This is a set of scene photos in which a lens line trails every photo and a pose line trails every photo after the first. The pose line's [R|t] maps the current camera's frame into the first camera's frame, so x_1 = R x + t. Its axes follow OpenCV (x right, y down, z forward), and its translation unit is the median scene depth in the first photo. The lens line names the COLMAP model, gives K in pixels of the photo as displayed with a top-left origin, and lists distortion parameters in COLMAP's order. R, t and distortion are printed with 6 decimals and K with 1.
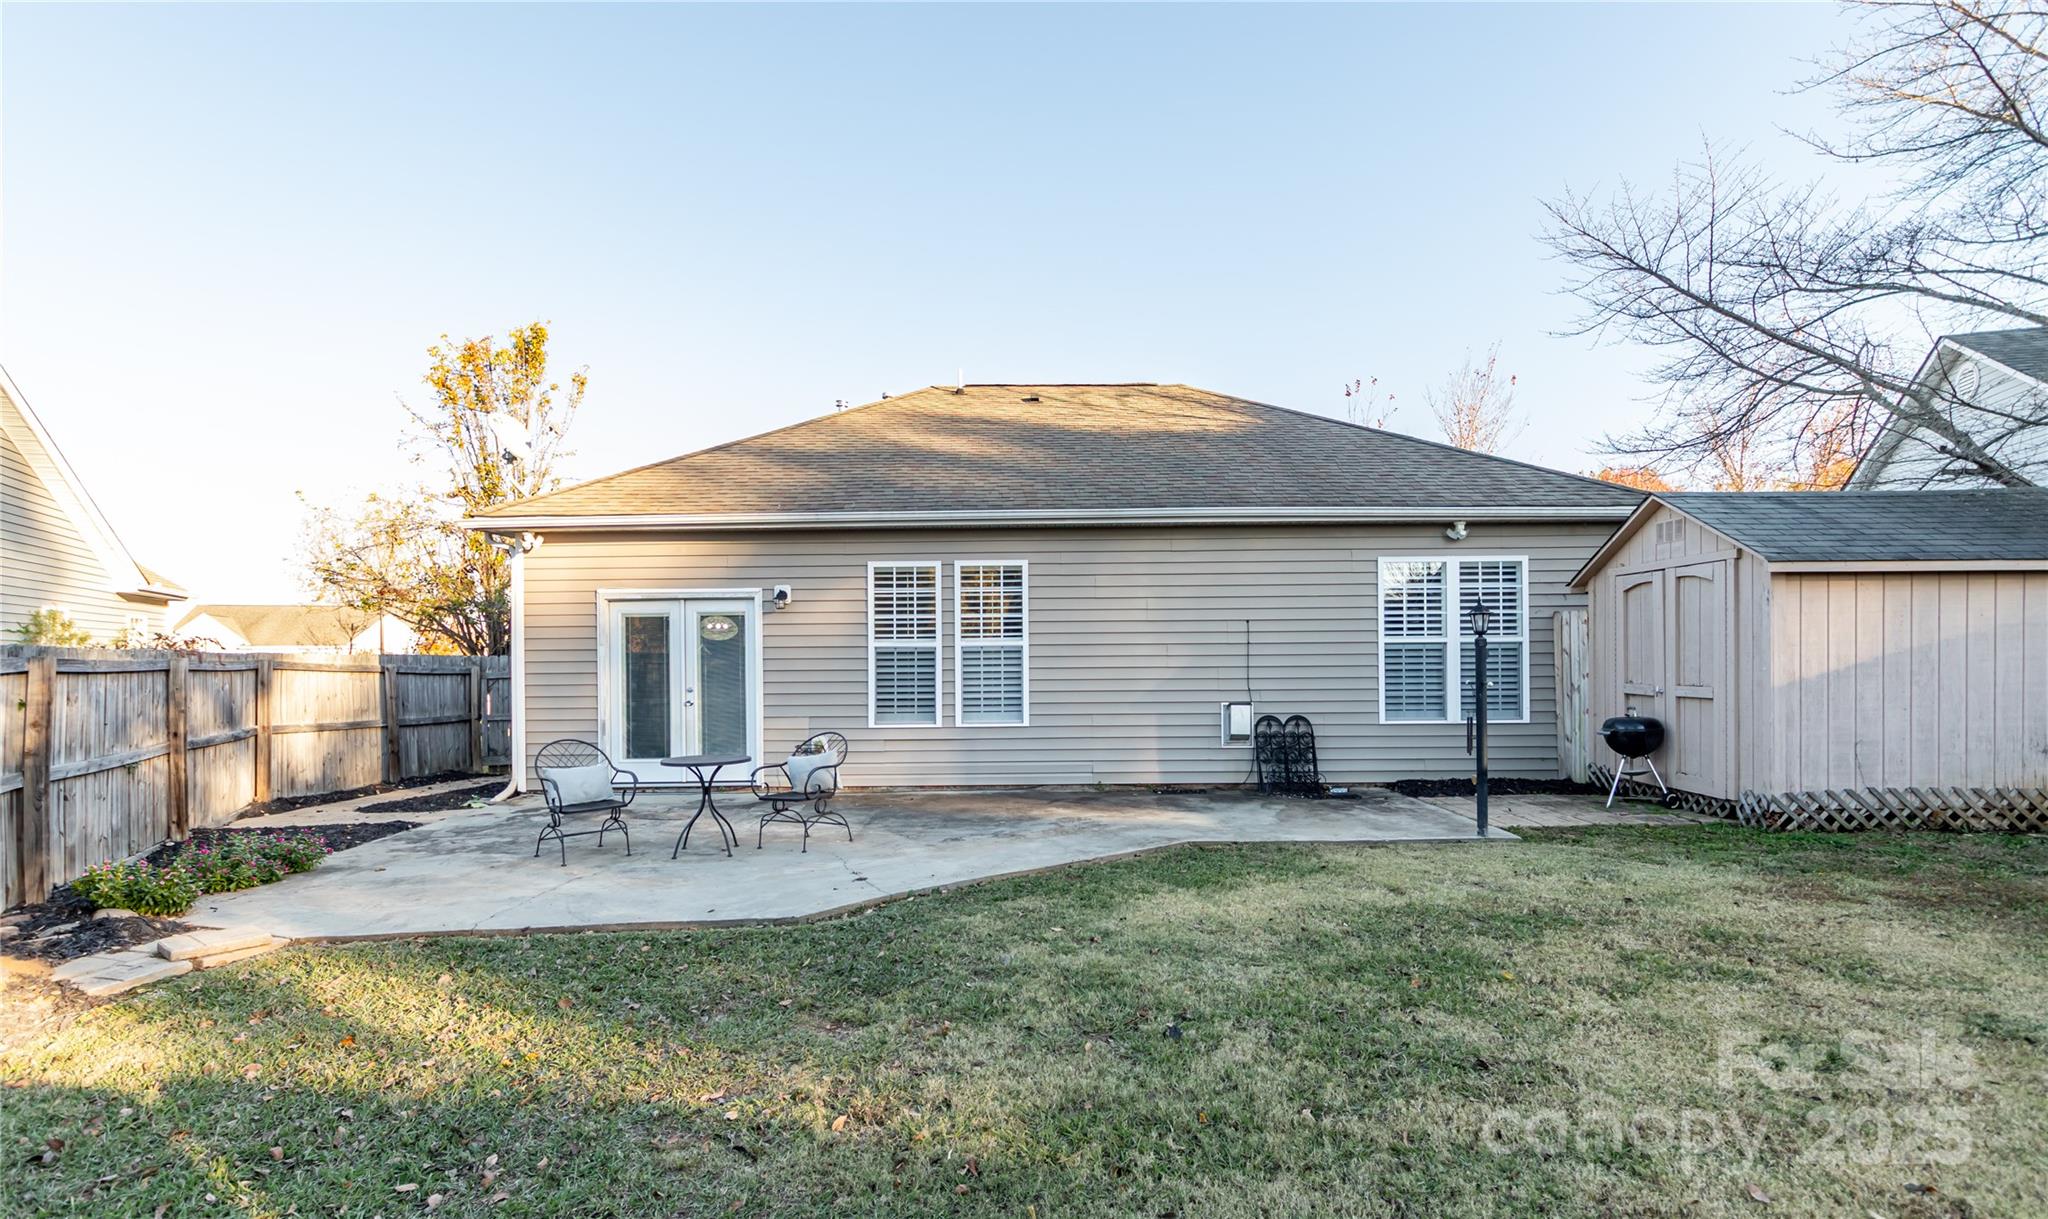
lens RADIAL K [[947.5, 0, 1029.4], [0, 947.5, 657.9], [0, 0, 1]] dist [0.001476, -0.000074]
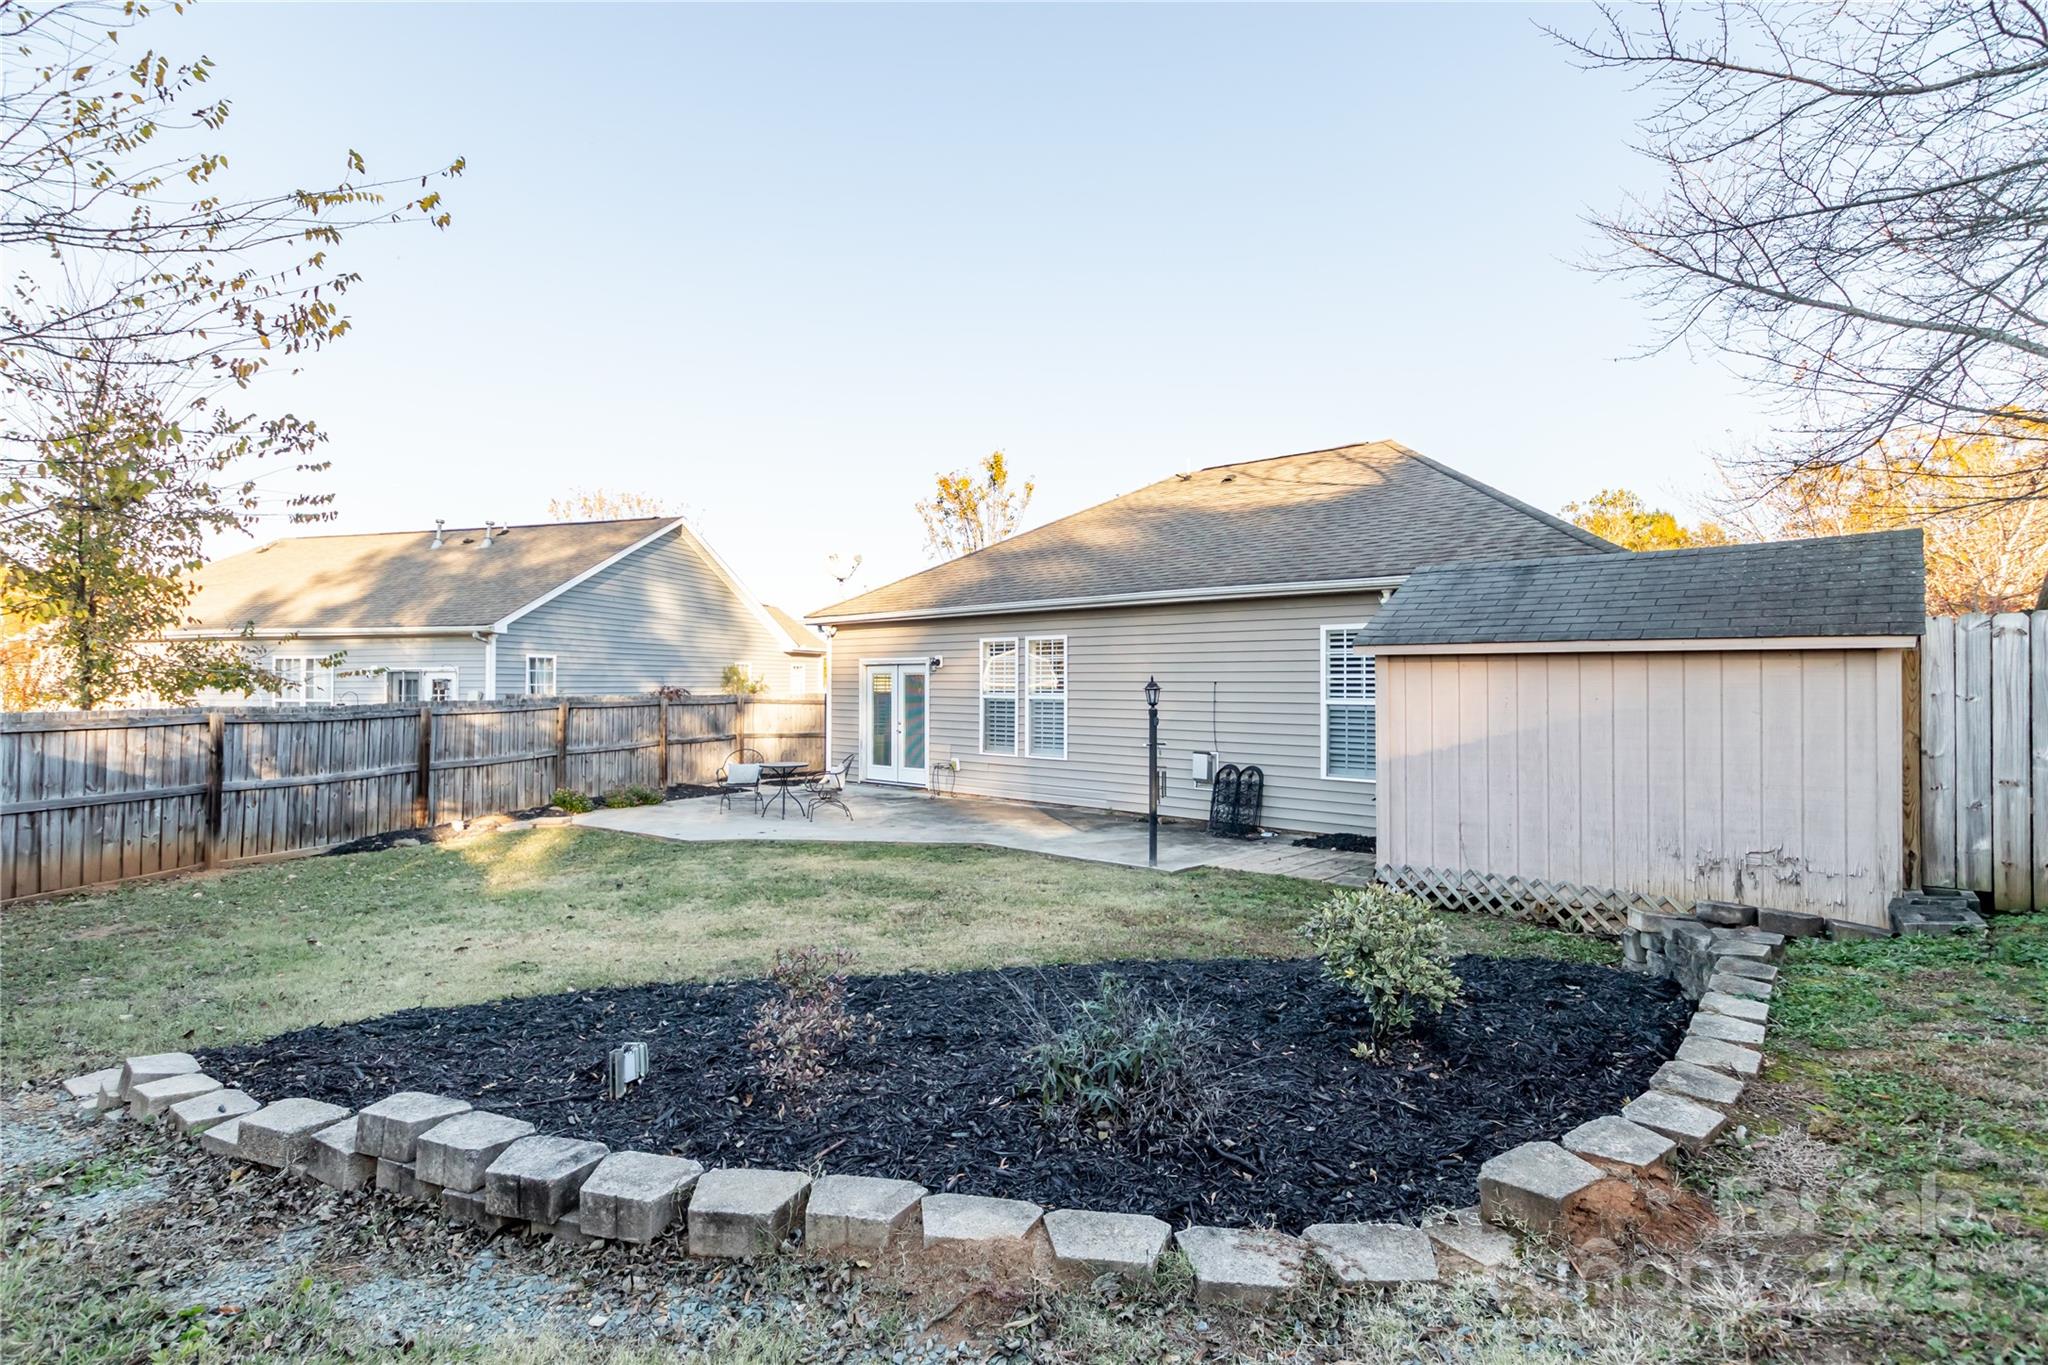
lens RADIAL K [[953.4, 0, 1023.5], [0, 953.4, 672.3], [0, 0, 1]] dist [0.007586, -0.004145]
pose [[0.755150, 0.003807, -0.655541, 0.827279], [-0.011800, 0.999900, -0.007787, -0.039705], [0.655445, 0.013615, 0.755120, -0.045026]]
